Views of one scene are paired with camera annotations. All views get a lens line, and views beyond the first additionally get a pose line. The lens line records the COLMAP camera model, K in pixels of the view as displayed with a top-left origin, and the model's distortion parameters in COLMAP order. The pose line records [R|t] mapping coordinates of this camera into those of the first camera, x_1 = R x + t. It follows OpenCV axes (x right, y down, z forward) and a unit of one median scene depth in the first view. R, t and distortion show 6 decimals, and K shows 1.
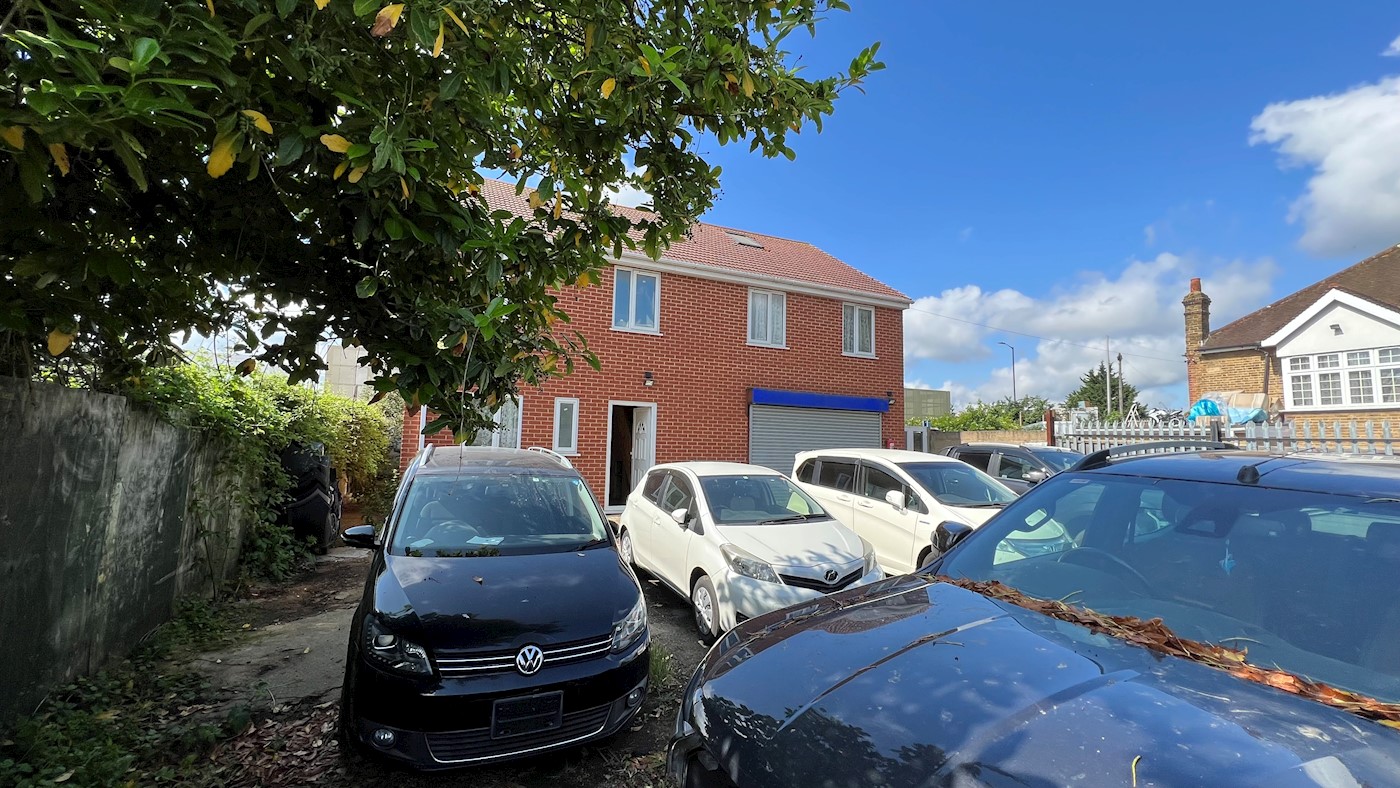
lens RADIAL K [[550.5, 0, 700.0], [0, 550.5, 394.0], [0, 0, 1]] dist [-0.000713, -0.000279]
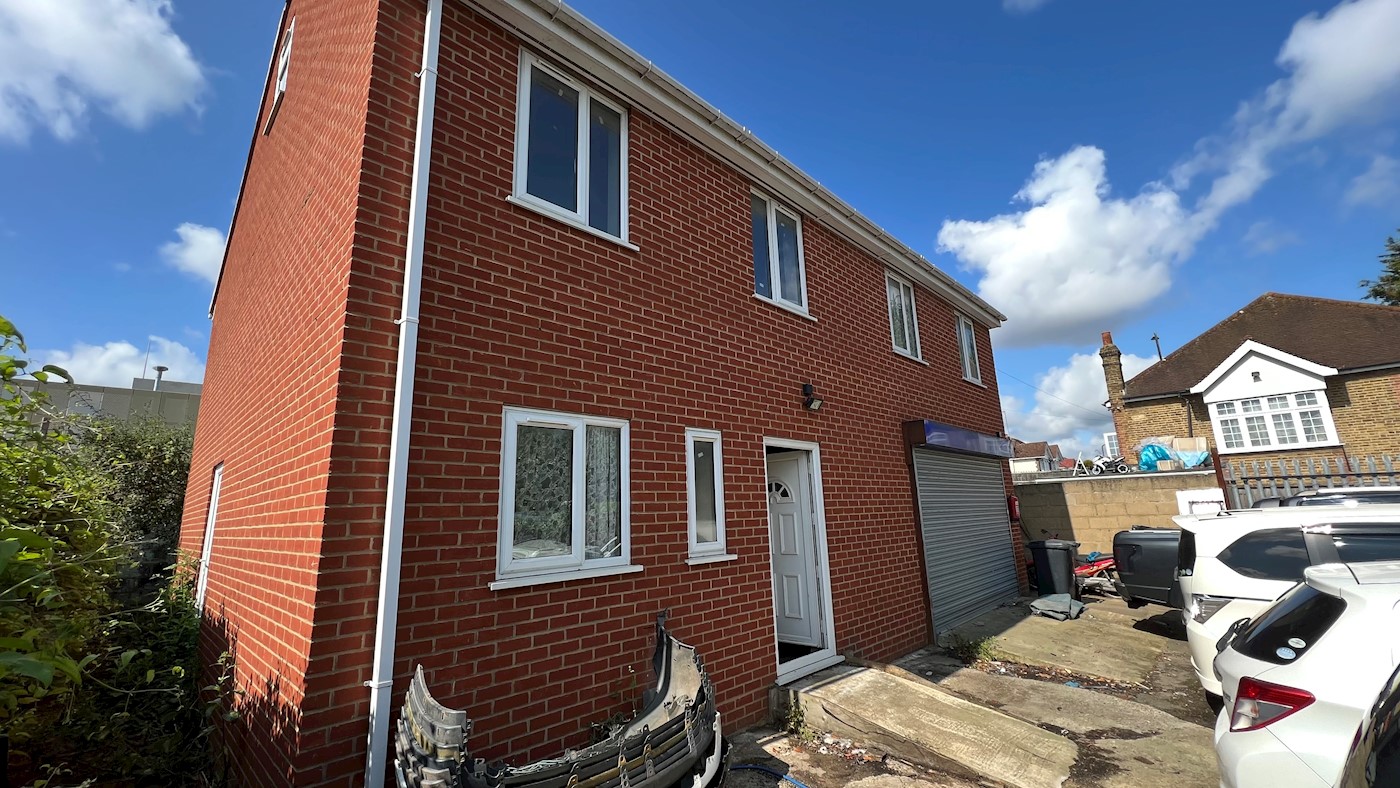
lens RADIAL K [[556.5, 0, 700.0], [0, 556.5, 394.0], [0, 0, 1]] dist [-0.000167, -0.000601]
pose [[0.932366, 0.020377, 0.360940, -0.280694], [0.024501, 0.992553, -0.119324, 0.022579], [-0.360684, 0.120097, 0.924924, 0.394476]]
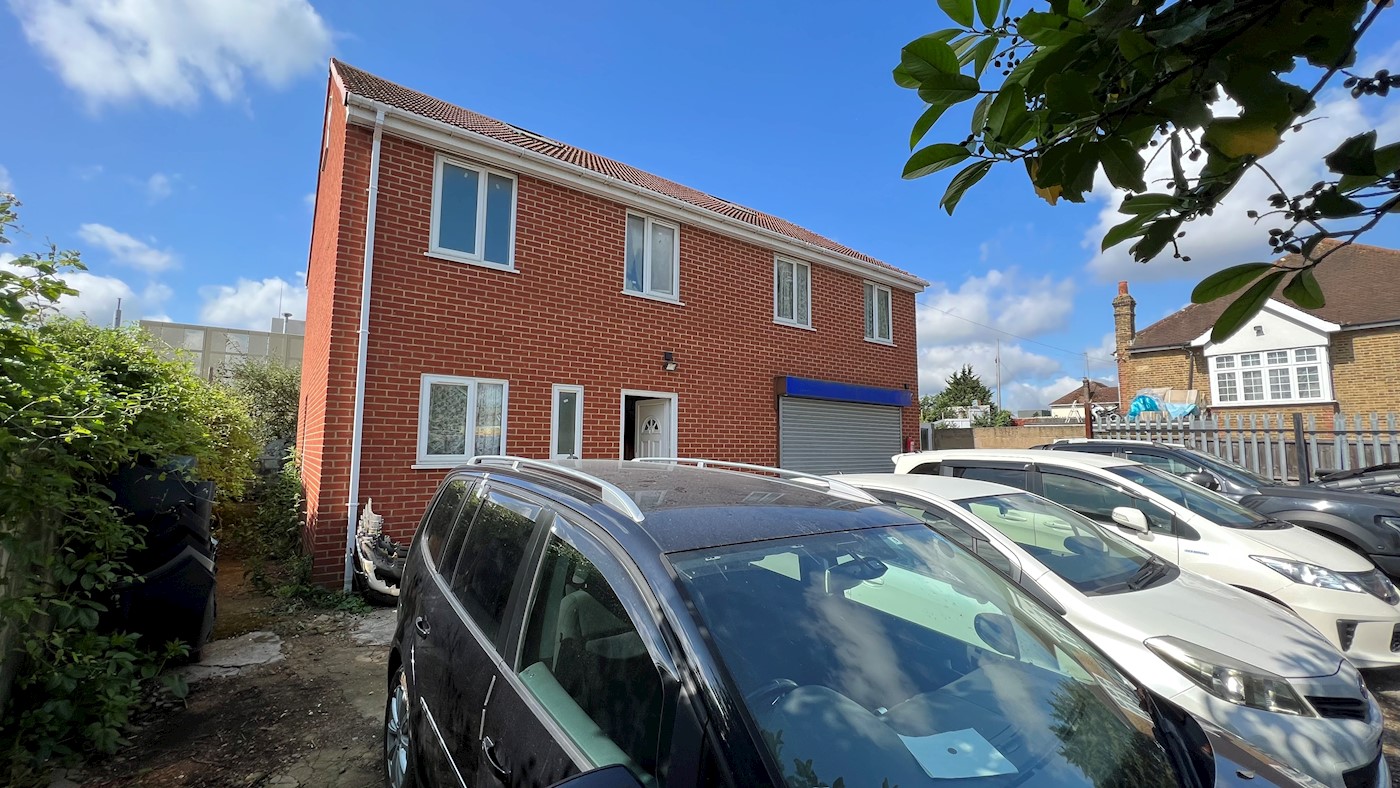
lens RADIAL K [[550.5, 0, 700.0], [0, 550.5, 394.0], [0, 0, 1]] dist [-0.000713, -0.000279]
pose [[0.976966, 0.004179, 0.213354, -0.155372], [-0.004137, 0.999991, -0.000641, 0.013017], [-0.213355, -0.000257, 0.976975, 0.181447]]
